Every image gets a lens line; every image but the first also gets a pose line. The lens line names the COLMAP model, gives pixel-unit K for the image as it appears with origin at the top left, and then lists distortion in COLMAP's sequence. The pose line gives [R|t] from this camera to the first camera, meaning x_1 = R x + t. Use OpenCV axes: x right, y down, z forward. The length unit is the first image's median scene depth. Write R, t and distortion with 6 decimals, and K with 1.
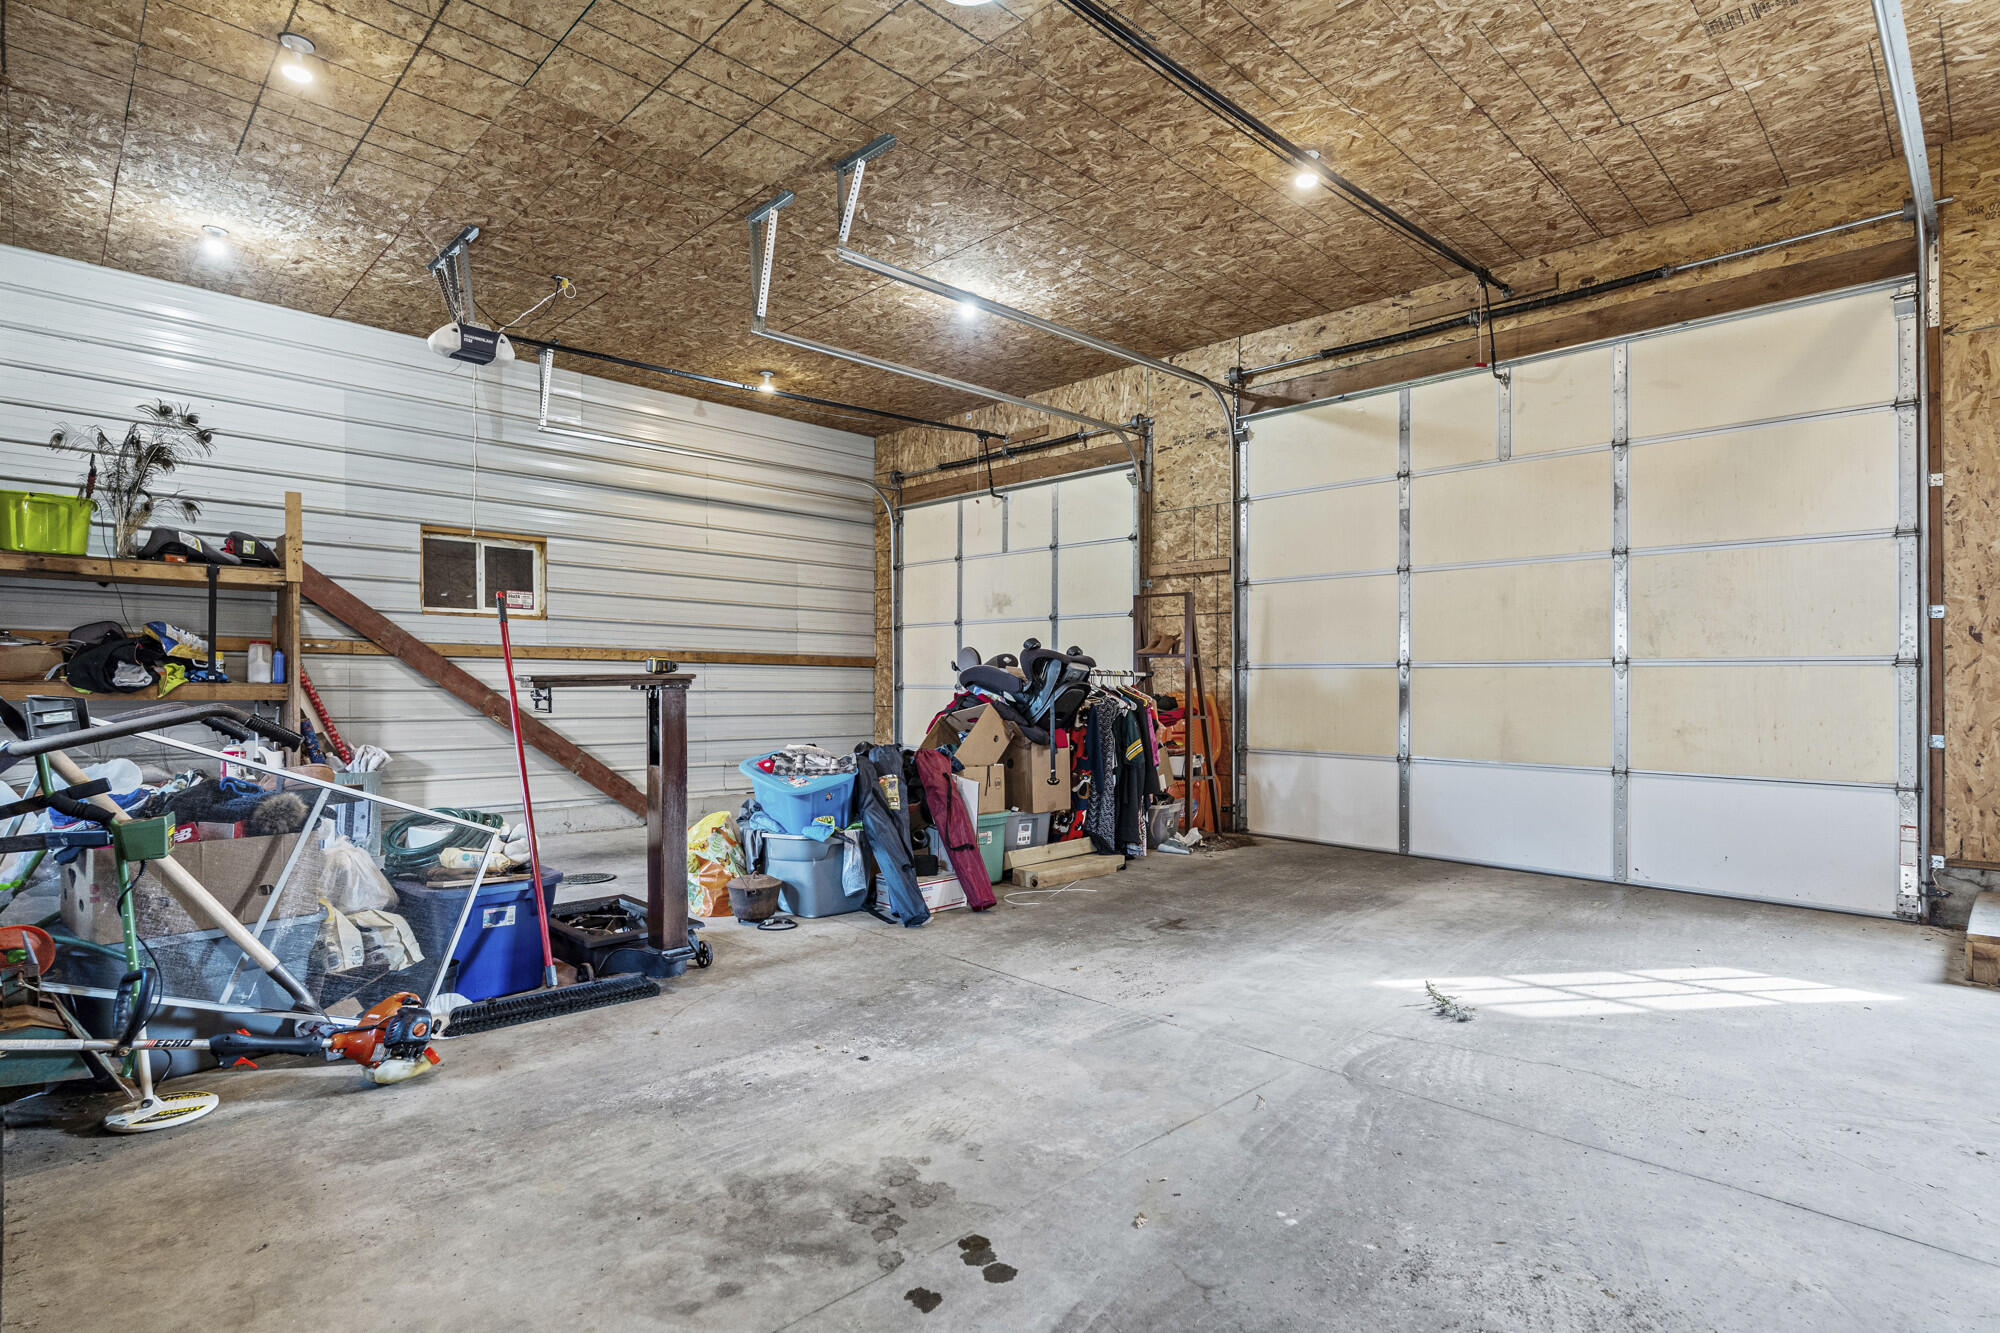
lens RADIAL K [[1018.3, 0, 996.4], [0, 1018.3, 685.2], [0, 0, 1]] dist [-0.004542, -0.000149]
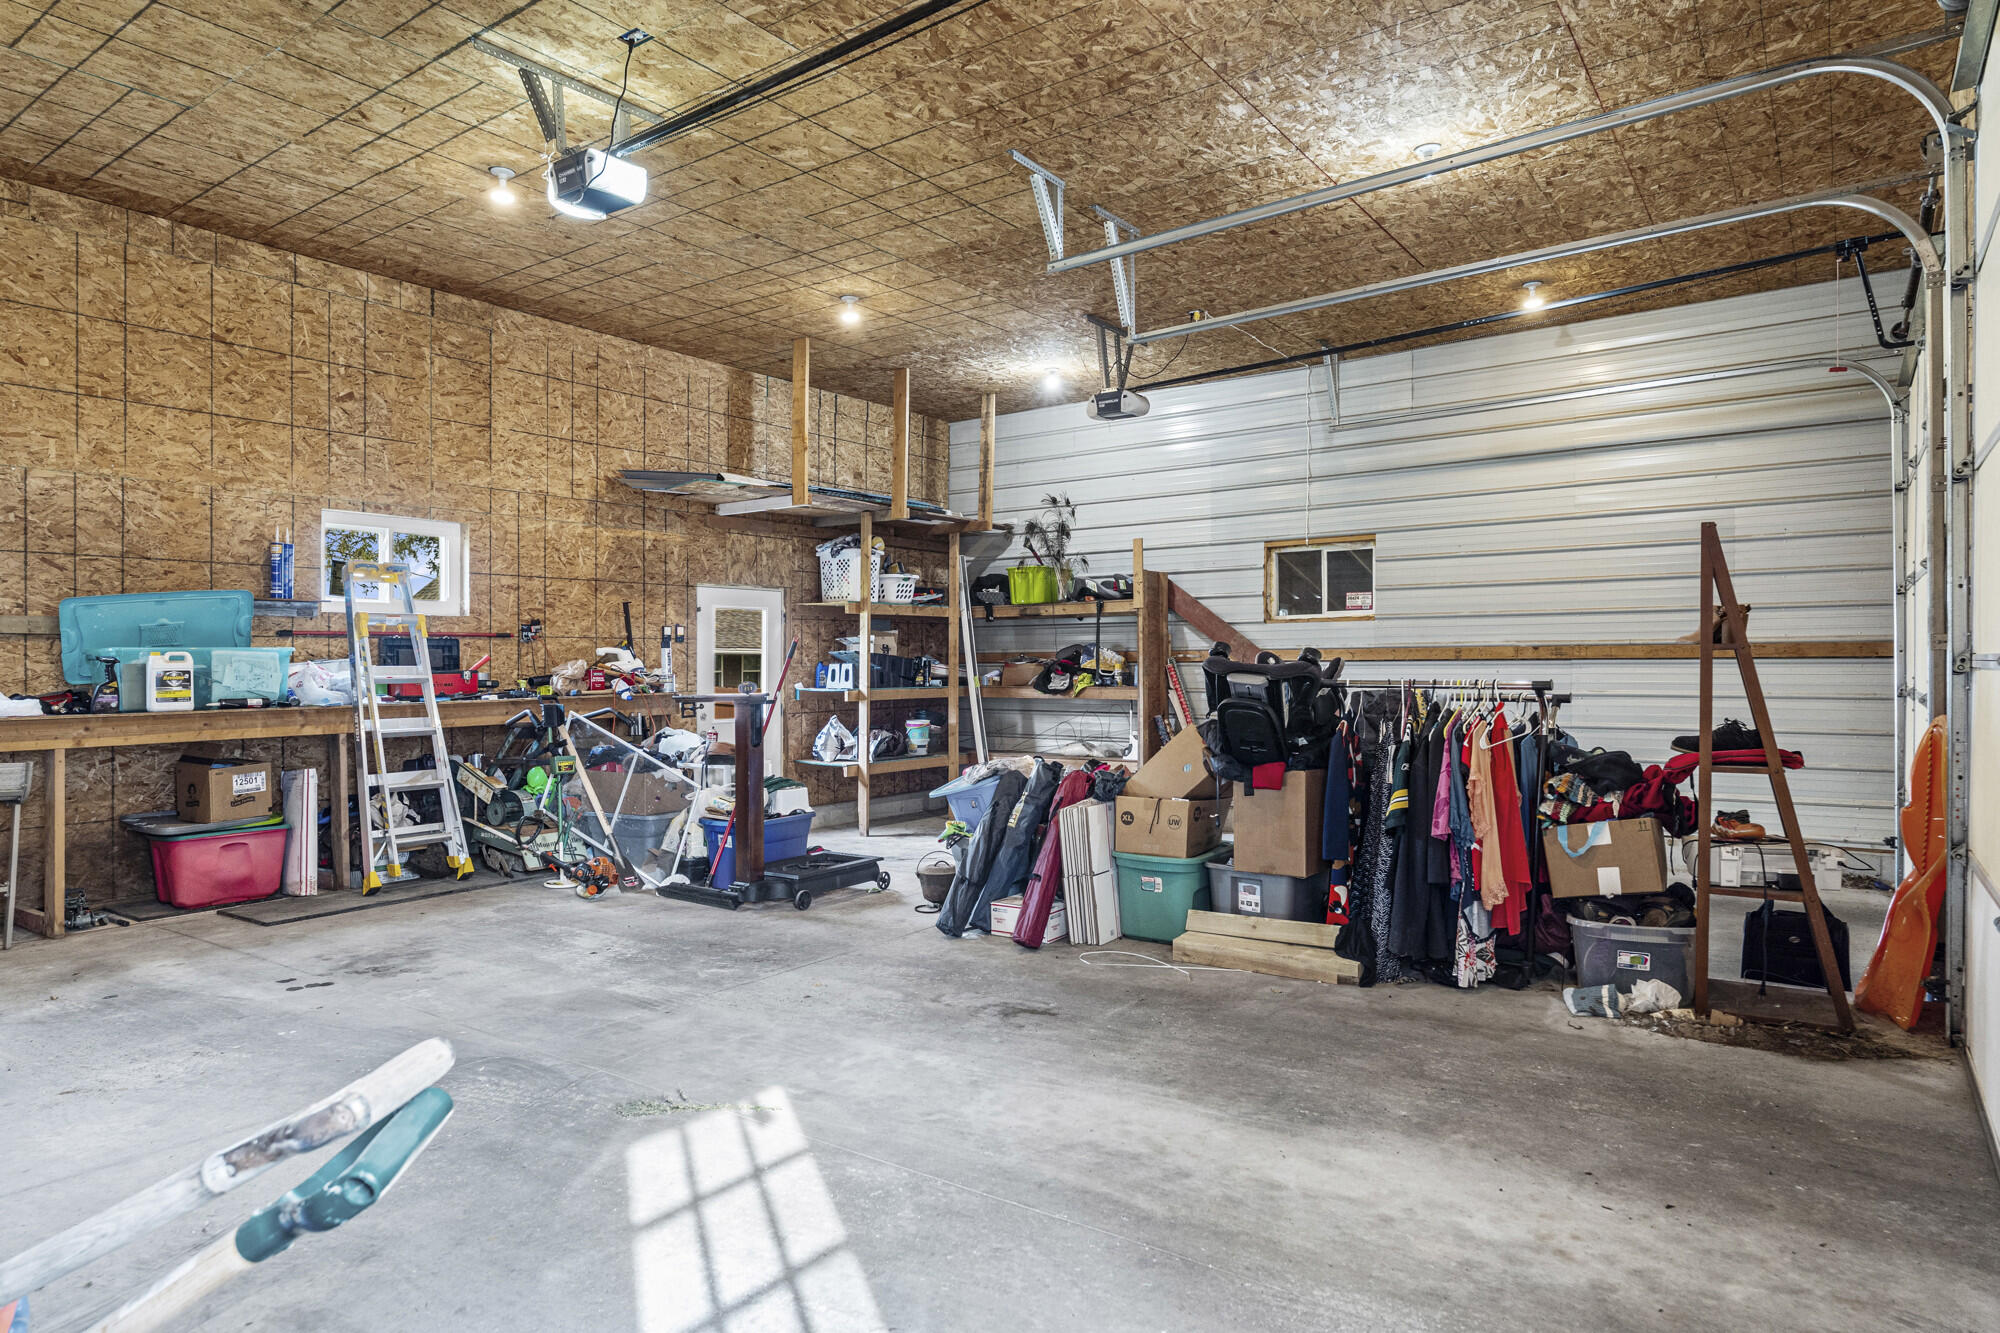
lens RADIAL K [[1190.5, 0, 997.3], [0, 1190.5, 665.2], [0, 0, 1]] dist [-0.002253, -0.000400]
pose [[0.154519, -0.008699, -0.987952, 1.187534], [0.008340, 0.999937, -0.007500, -0.030666], [0.987955, -0.007081, 0.154581, 0.913154]]
